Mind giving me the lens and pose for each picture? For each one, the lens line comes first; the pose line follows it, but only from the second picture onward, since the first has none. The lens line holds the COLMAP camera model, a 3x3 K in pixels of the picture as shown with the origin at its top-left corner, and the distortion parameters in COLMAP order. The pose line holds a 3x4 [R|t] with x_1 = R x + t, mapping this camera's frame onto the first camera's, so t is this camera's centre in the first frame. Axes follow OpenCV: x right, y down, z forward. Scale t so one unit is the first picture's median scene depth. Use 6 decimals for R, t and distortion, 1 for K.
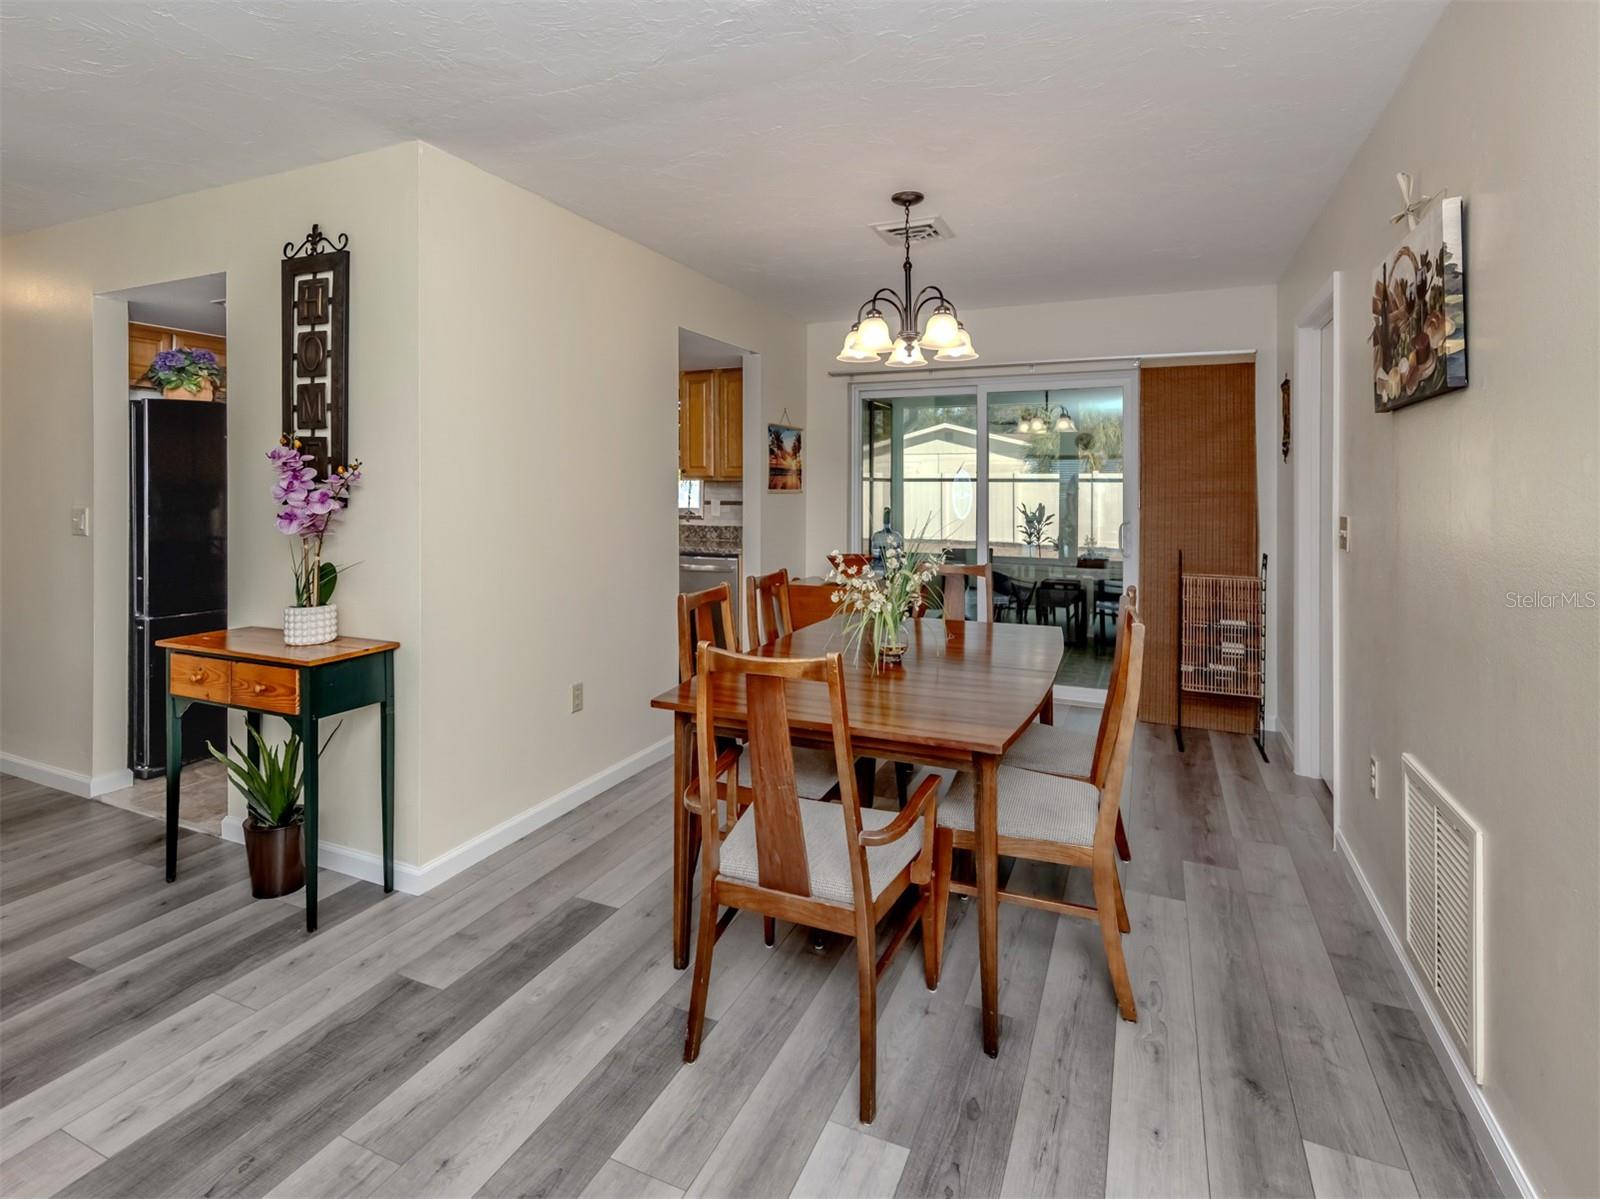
lens RADIAL K [[908.2, 0, 798.6], [0, 908.2, 500.3], [0, 0, 1]] dist [0.006472, 0.001392]
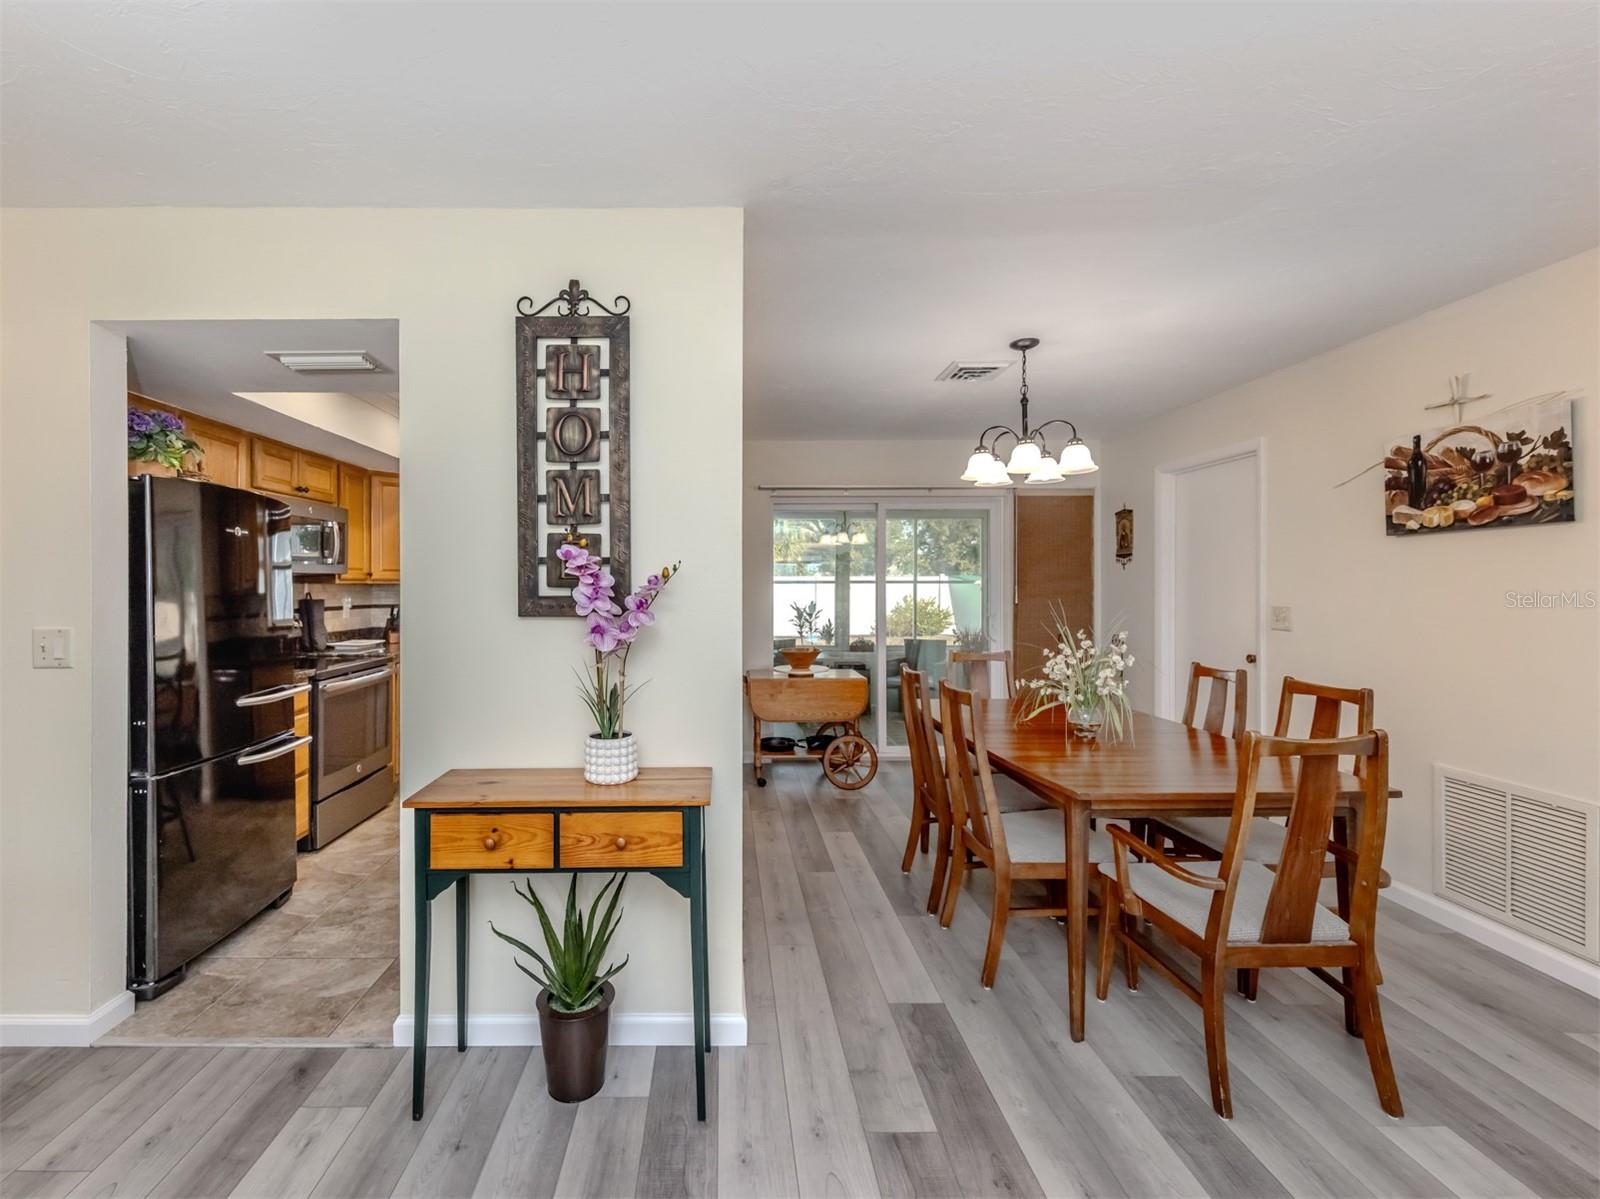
lens RADIAL K [[762.0, 0, 800.0], [0, 762.0, 599.5], [0, 0, 1]] dist [0.003302, -0.000733]
pose [[0.890454, -0.013332, 0.454878, -0.701883], [0.013204, 0.999907, 0.003459, -0.009902], [-0.454882, 0.002926, 0.890547, 0.297694]]
